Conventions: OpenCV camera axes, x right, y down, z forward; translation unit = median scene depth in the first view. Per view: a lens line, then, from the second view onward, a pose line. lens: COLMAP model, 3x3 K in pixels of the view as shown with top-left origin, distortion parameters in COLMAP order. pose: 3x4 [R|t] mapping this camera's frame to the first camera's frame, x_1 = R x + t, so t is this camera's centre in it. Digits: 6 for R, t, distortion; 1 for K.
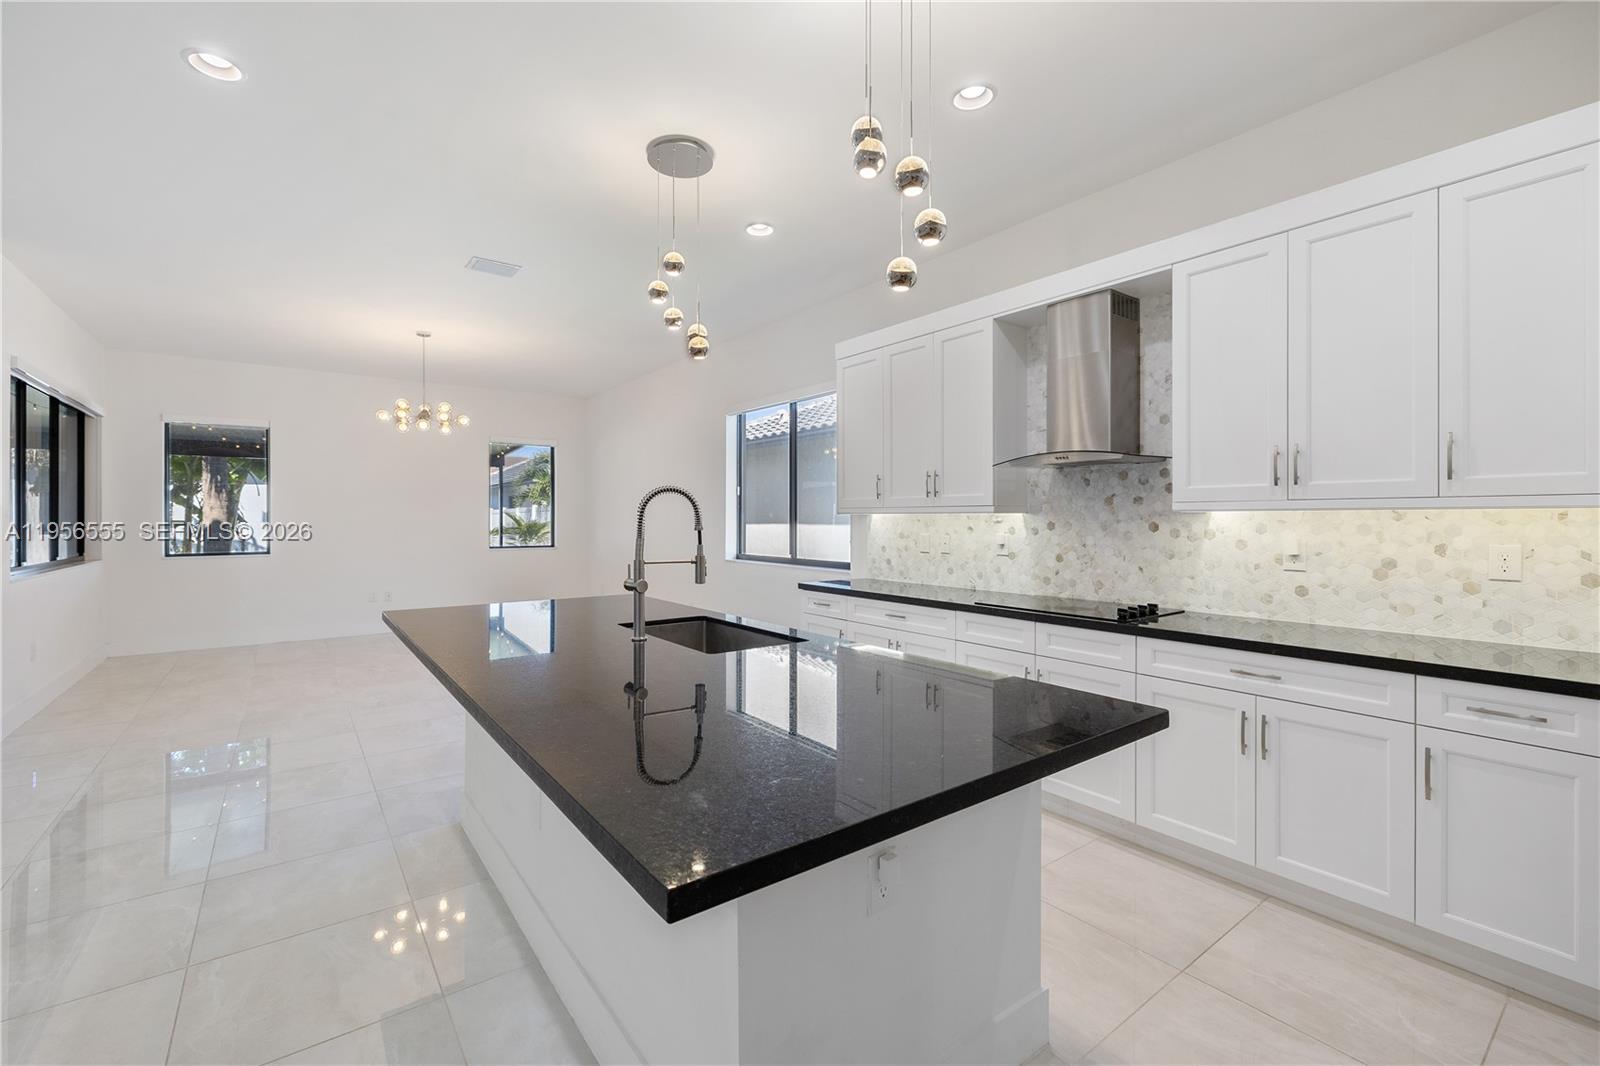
lens RADIAL K [[677.7, 0, 798.4], [0, 677.7, 521.8], [0, 0, 1]] dist [0.000679, -0.000034]
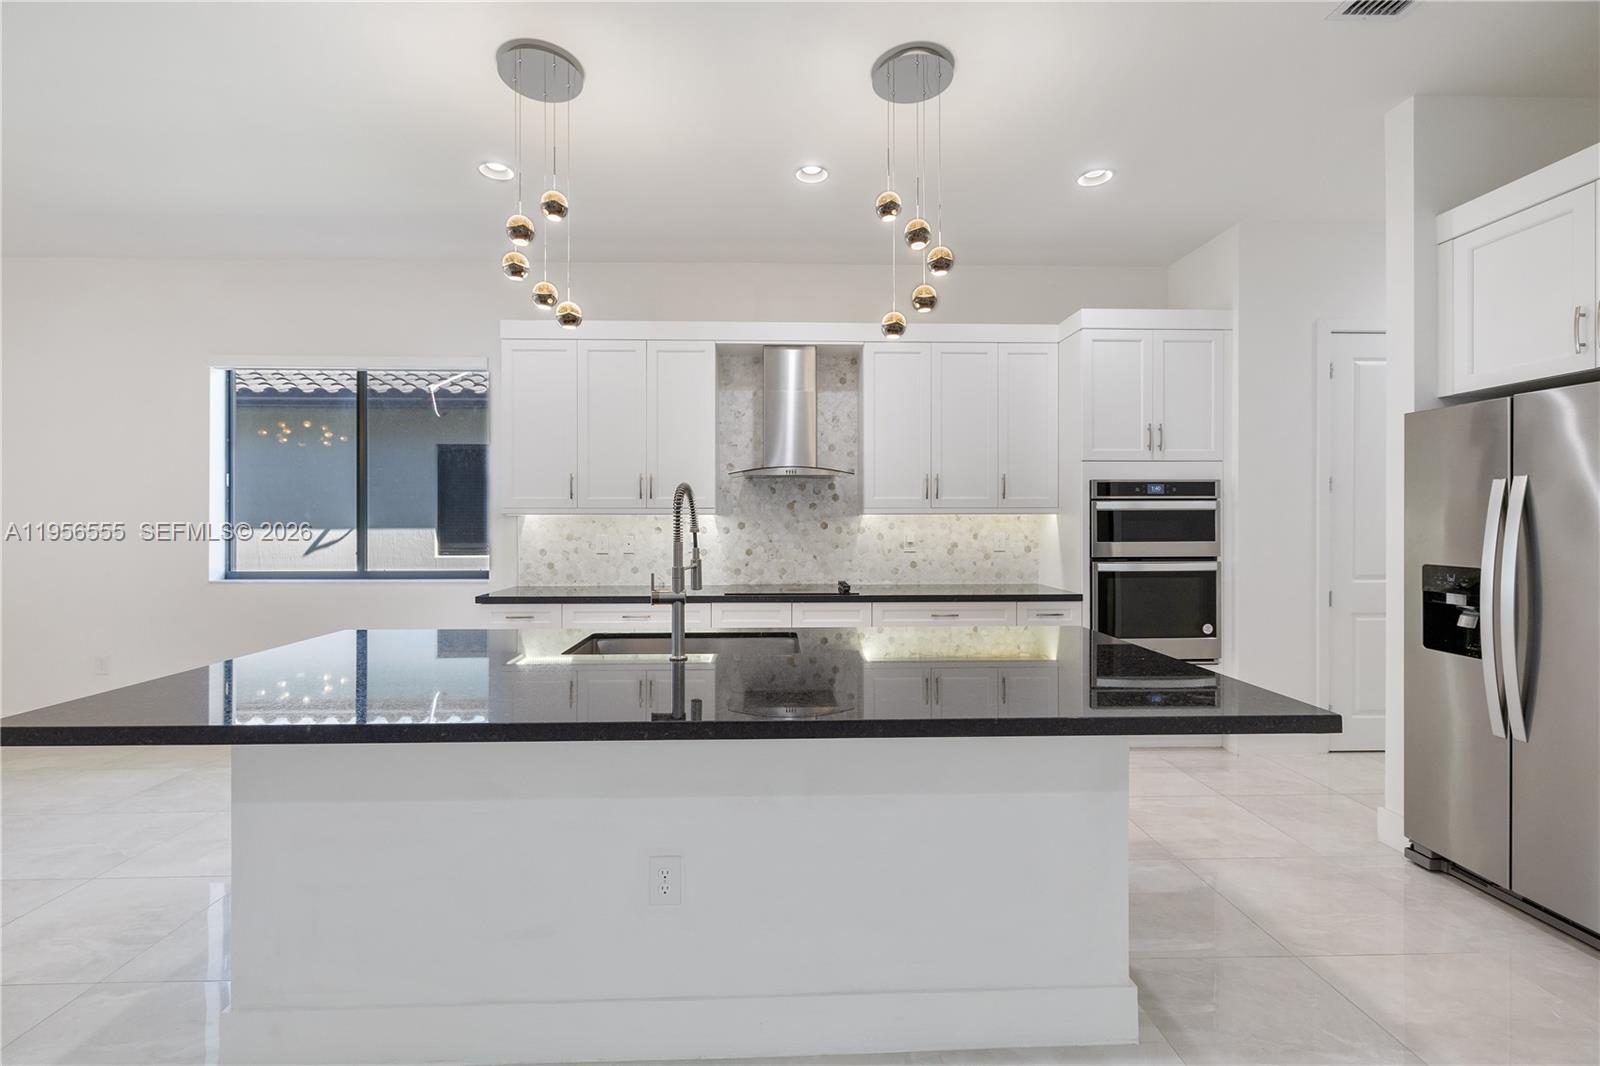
lens RADIAL K [[677.7, 0, 788.8], [0, 677.7, 523.3], [0, 0, 1]] dist [0.000679, -0.000034]
pose [[0.573700, -0.000270, 0.819065, -0.608615], [0.005118, 0.999982, -0.003255, 0.006849], [-0.819049, 0.006060, 0.573691, 0.263306]]
